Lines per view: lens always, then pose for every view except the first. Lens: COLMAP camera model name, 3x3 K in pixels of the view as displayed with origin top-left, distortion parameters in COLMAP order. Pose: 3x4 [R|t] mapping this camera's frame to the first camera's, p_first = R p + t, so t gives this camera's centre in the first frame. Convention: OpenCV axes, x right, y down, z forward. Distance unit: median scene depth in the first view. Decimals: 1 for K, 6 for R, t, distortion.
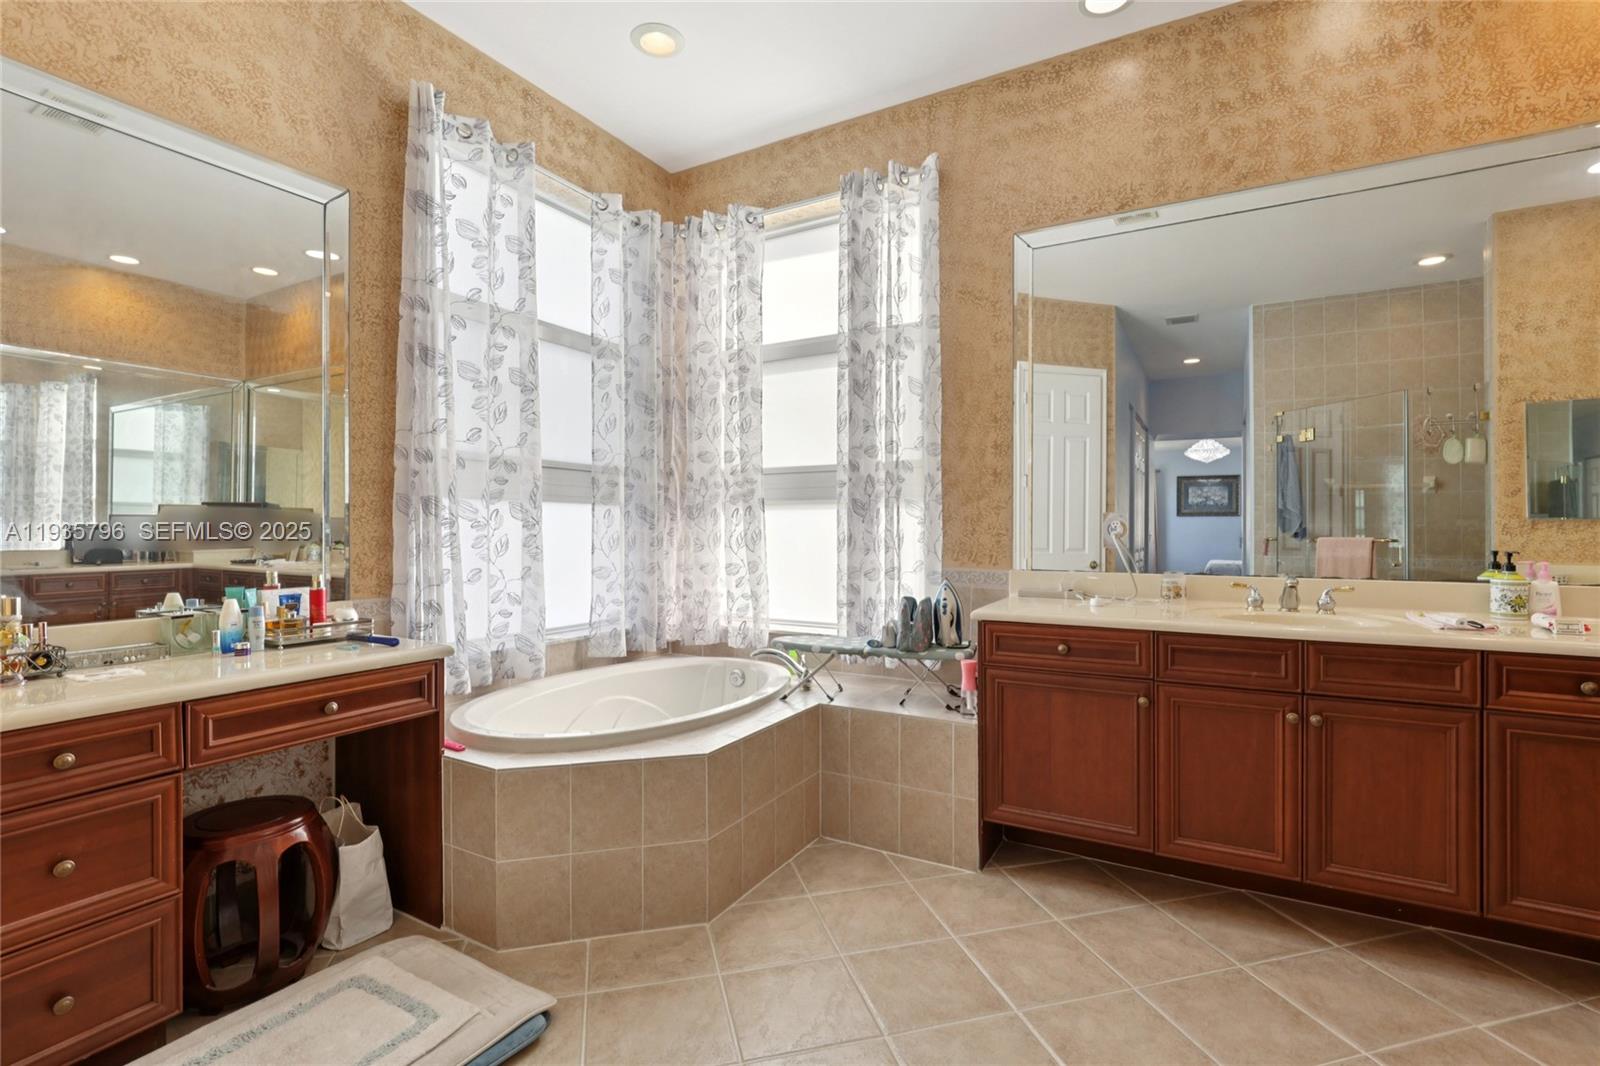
lens RADIAL K [[731.5, 0, 808.9], [0, 731.5, 528.4], [0, 0, 1]] dist [-0.016612, 0.006875]
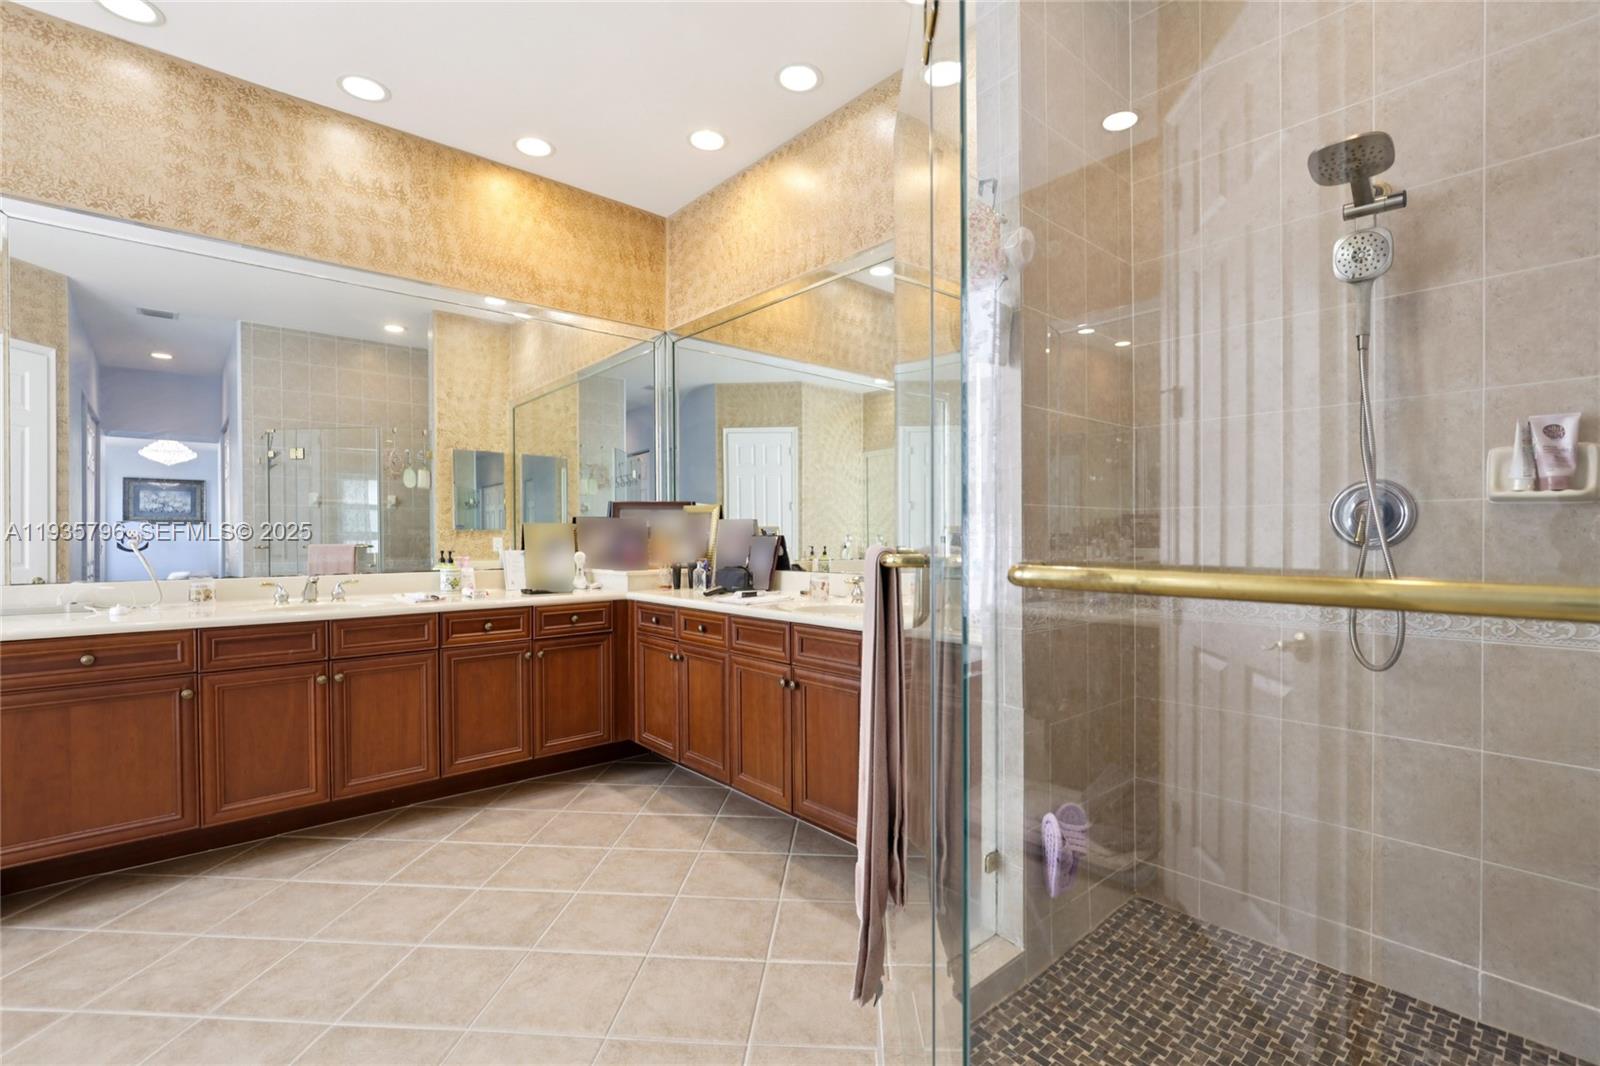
lens RADIAL K [[731.5, 0, 810.5], [0, 731.5, 539.6], [0, 0, 1]] dist [-0.016612, 0.006875]
pose [[0.321836, -0.007309, 0.946767, -0.254600], [0.004312, 0.999971, 0.006254, 0.001755], [-0.946786, 0.002069, 0.321858, -0.227981]]
